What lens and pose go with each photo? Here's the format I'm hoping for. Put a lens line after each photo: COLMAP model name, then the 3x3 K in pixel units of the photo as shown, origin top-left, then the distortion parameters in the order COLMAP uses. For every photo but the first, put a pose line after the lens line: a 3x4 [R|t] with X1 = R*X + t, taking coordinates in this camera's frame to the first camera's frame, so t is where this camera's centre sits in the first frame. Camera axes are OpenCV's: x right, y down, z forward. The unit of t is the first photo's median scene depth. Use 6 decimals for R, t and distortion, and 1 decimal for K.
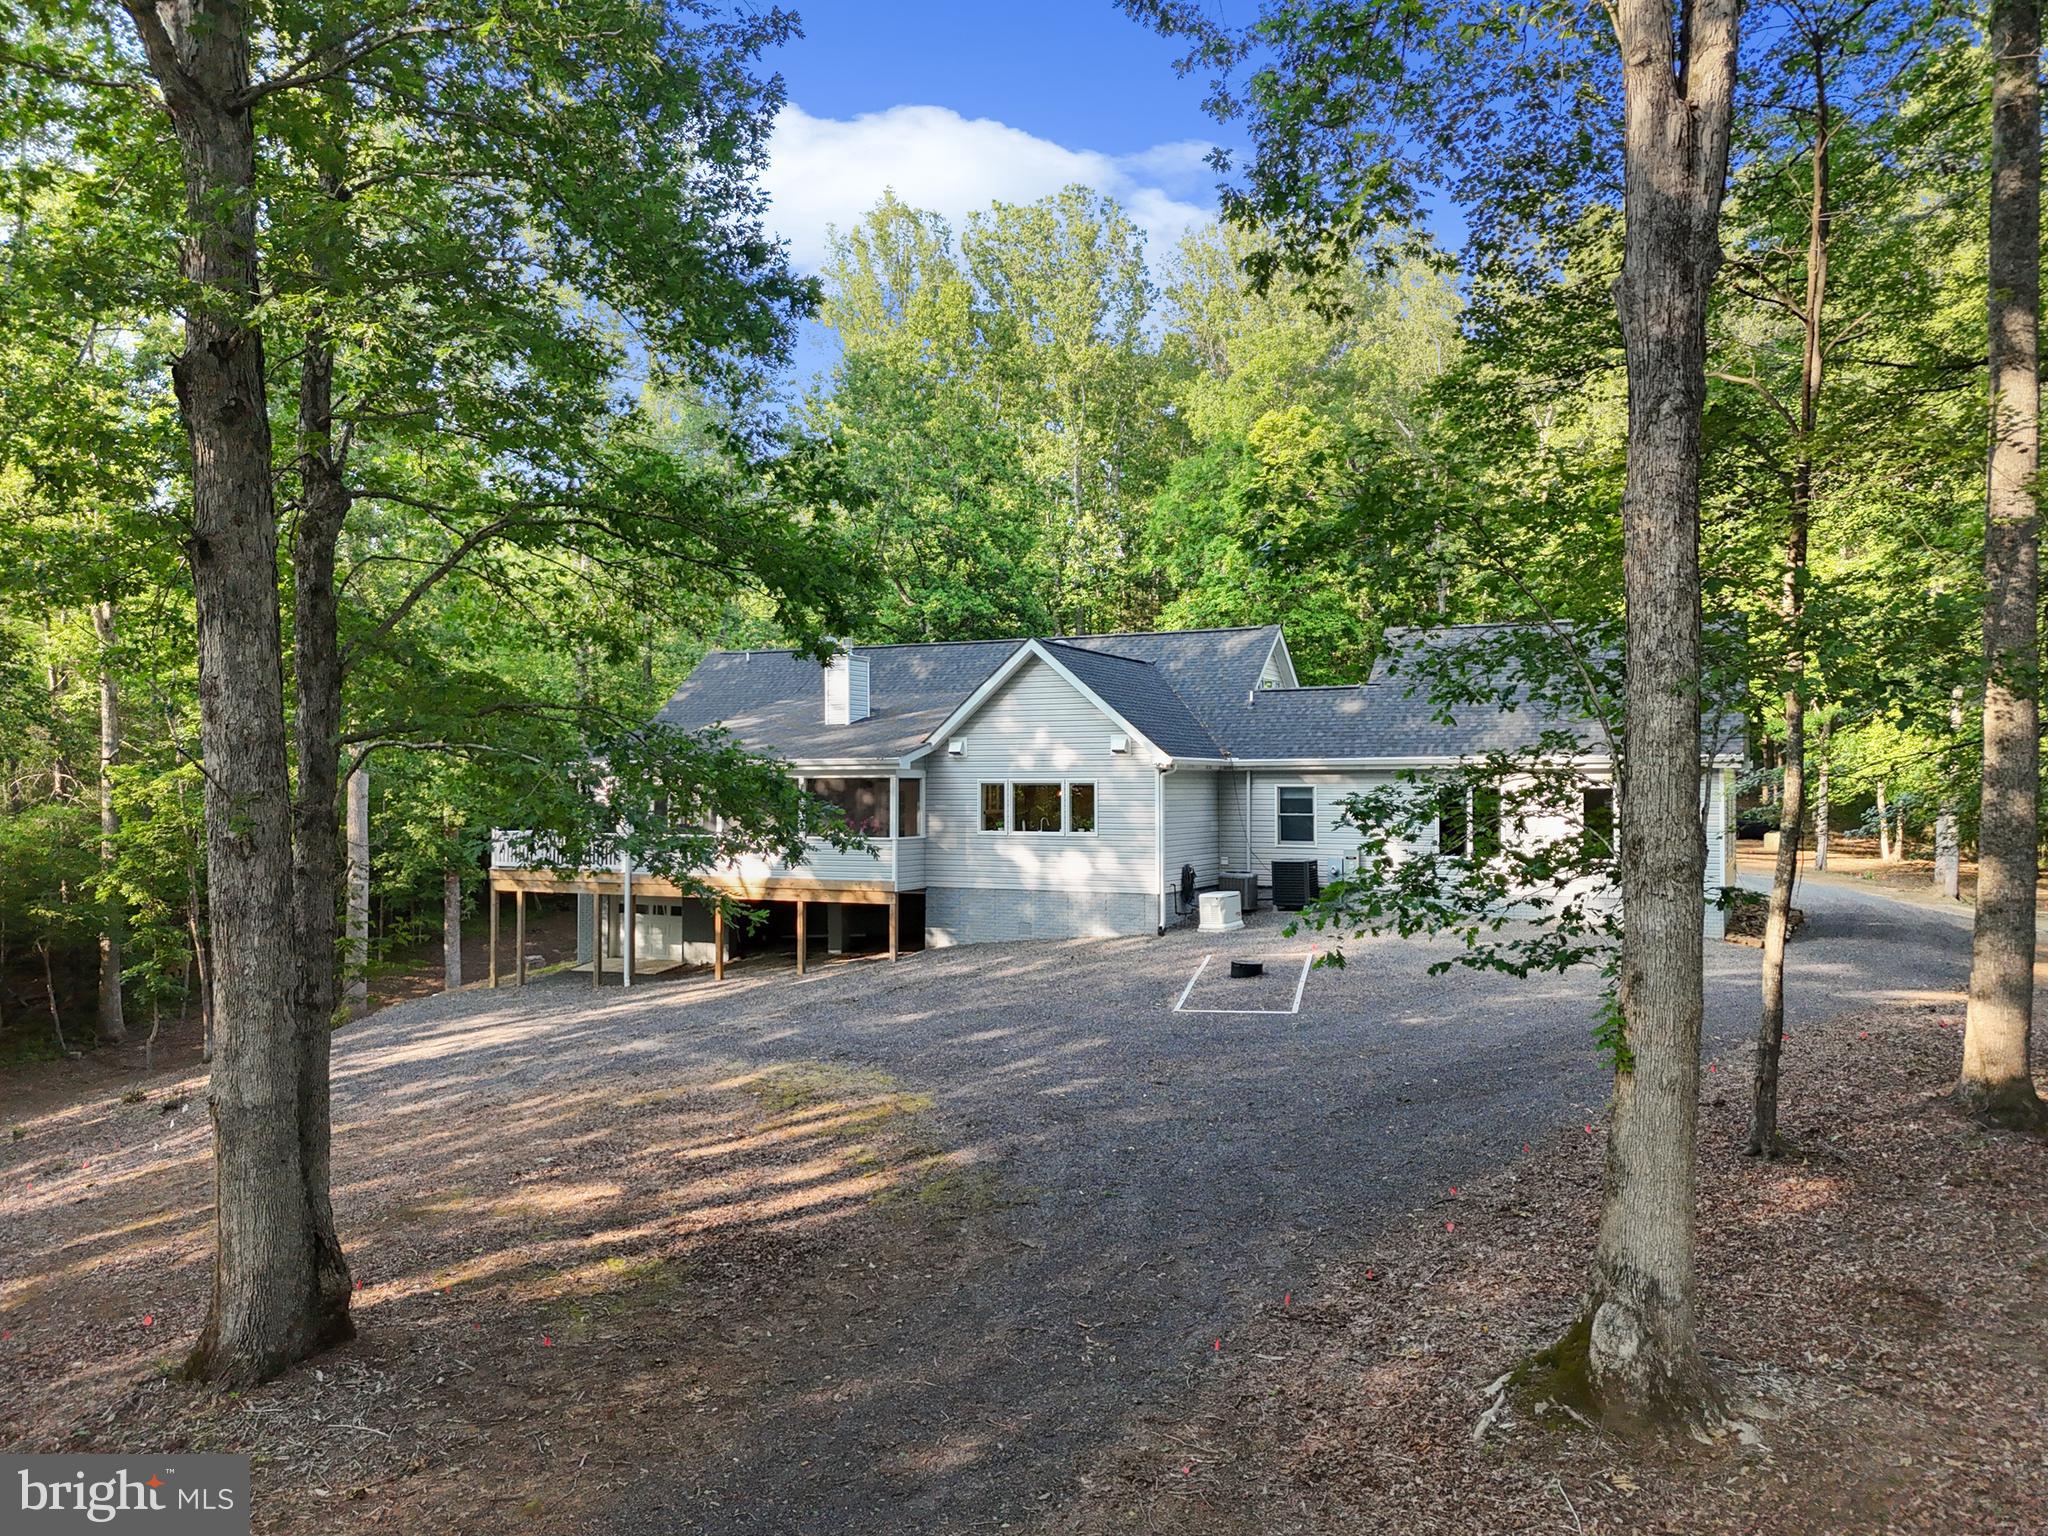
lens RADIAL K [[1430.0, 0, 1024.0], [0, 1430.0, 768.0], [0, 0, 1]] dist [0.134326, 0.000342]
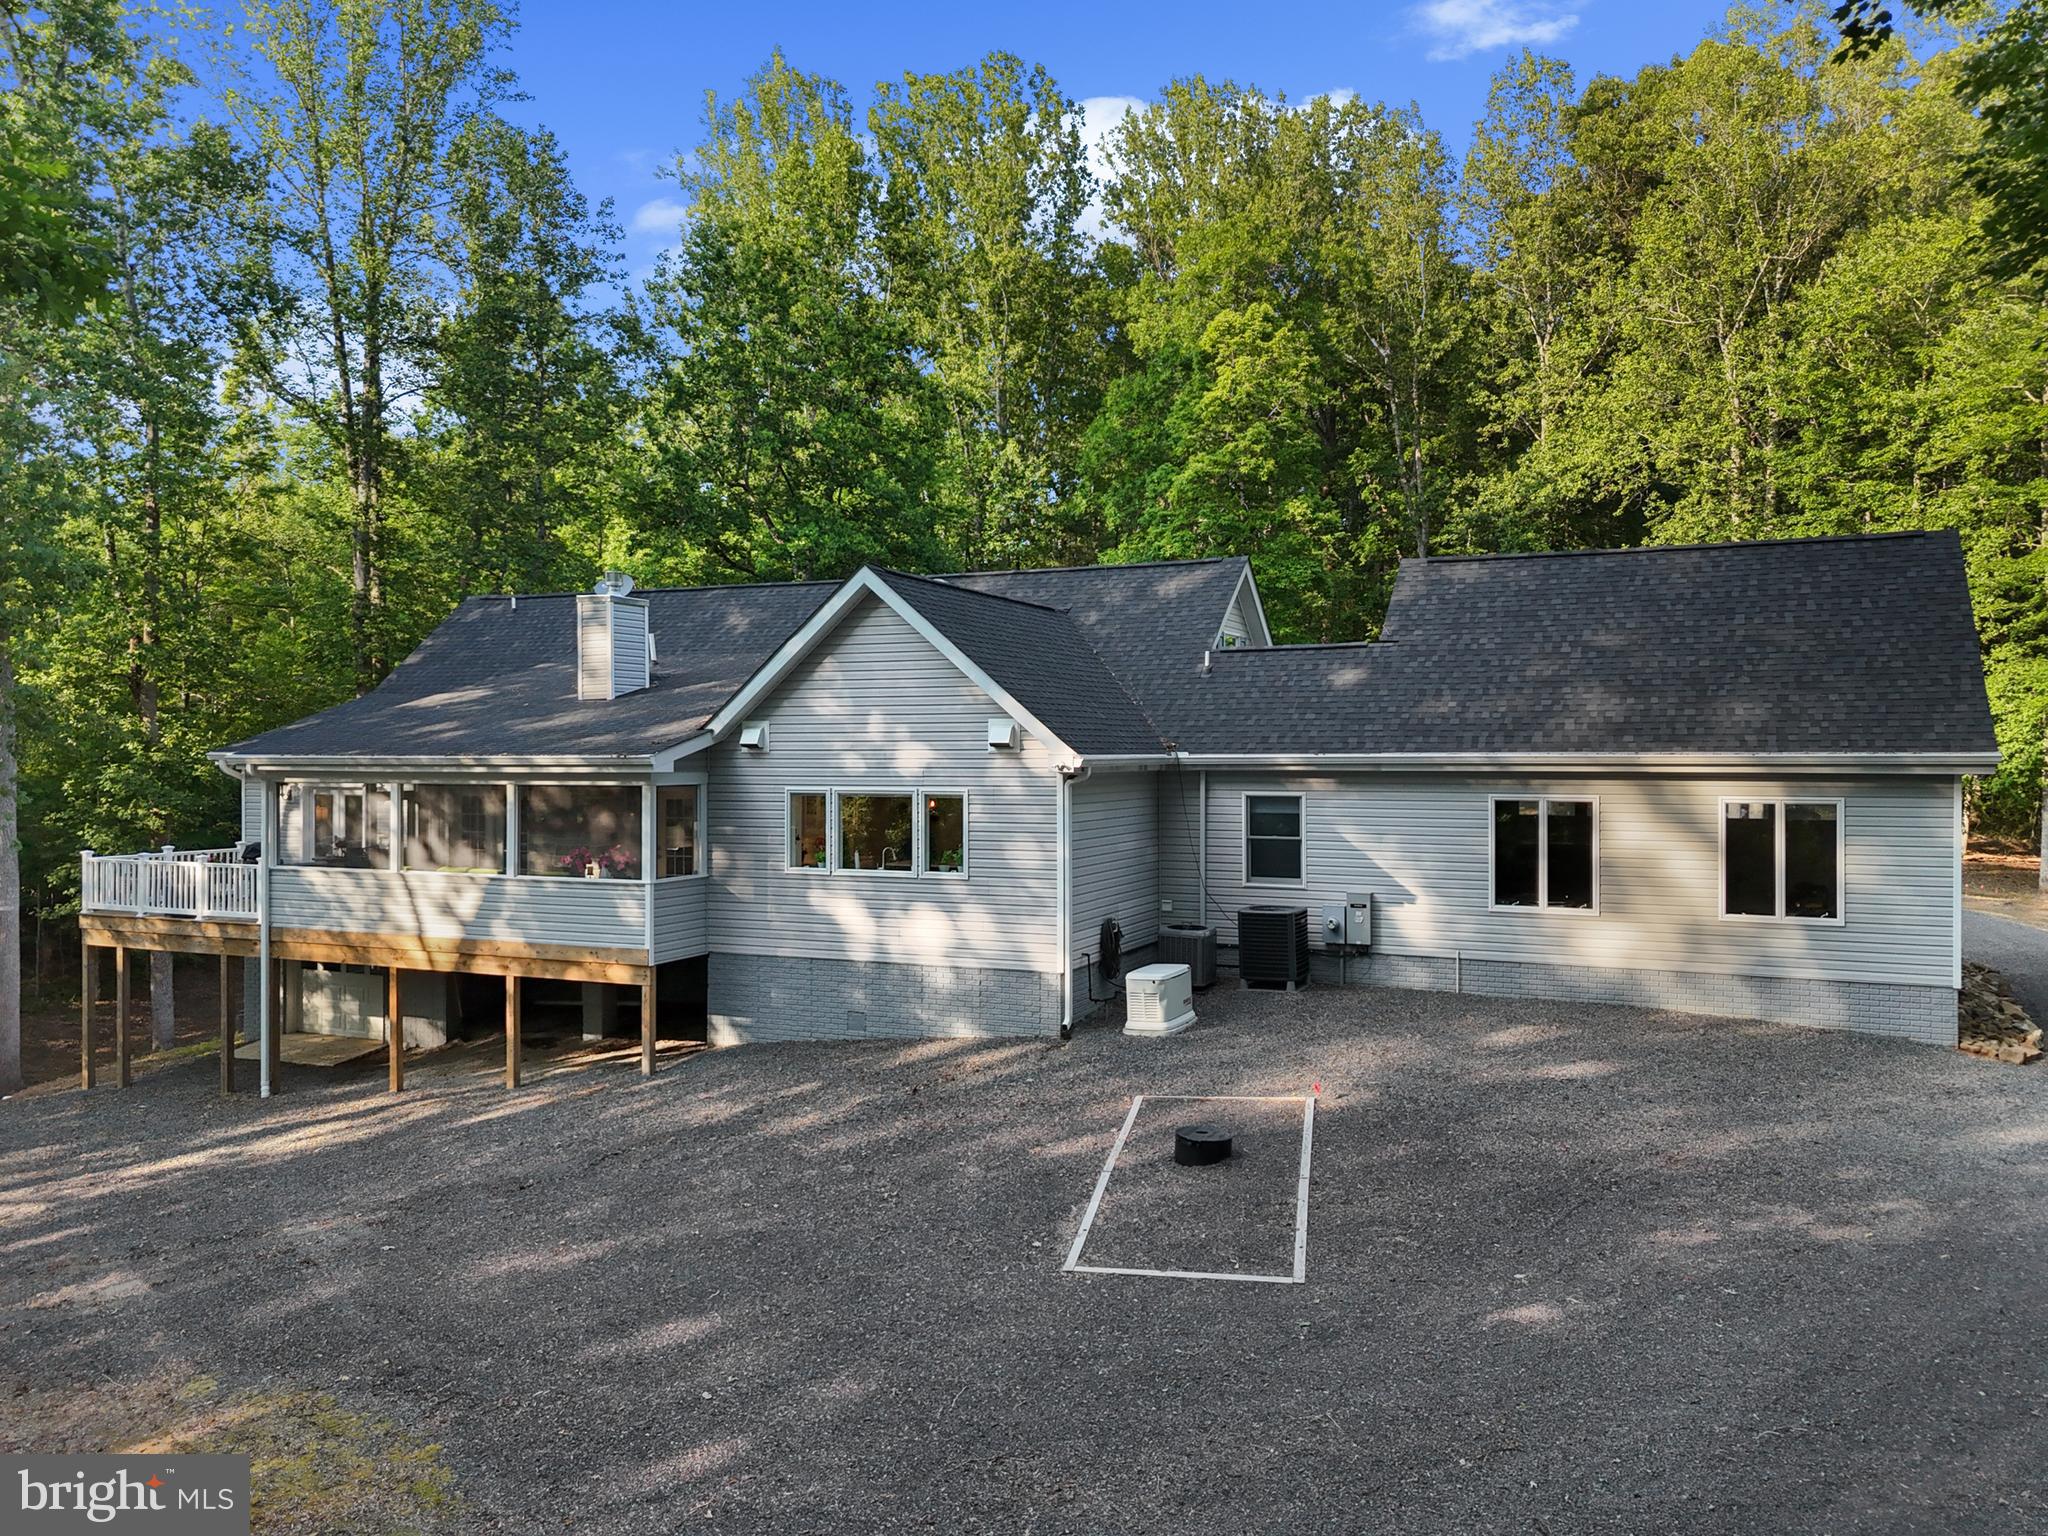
lens RADIAL K [[1454.0, 0, 996.4], [0, 1454.0, 742.5], [0, 0, 1]] dist [0.113777, 0.001948]
pose [[0.999818, 0.000692, 0.019068, 0.048584], [-0.000831, 0.999973, 0.007291, -0.016510], [-0.019062, -0.007305, 0.999792, 0.330864]]
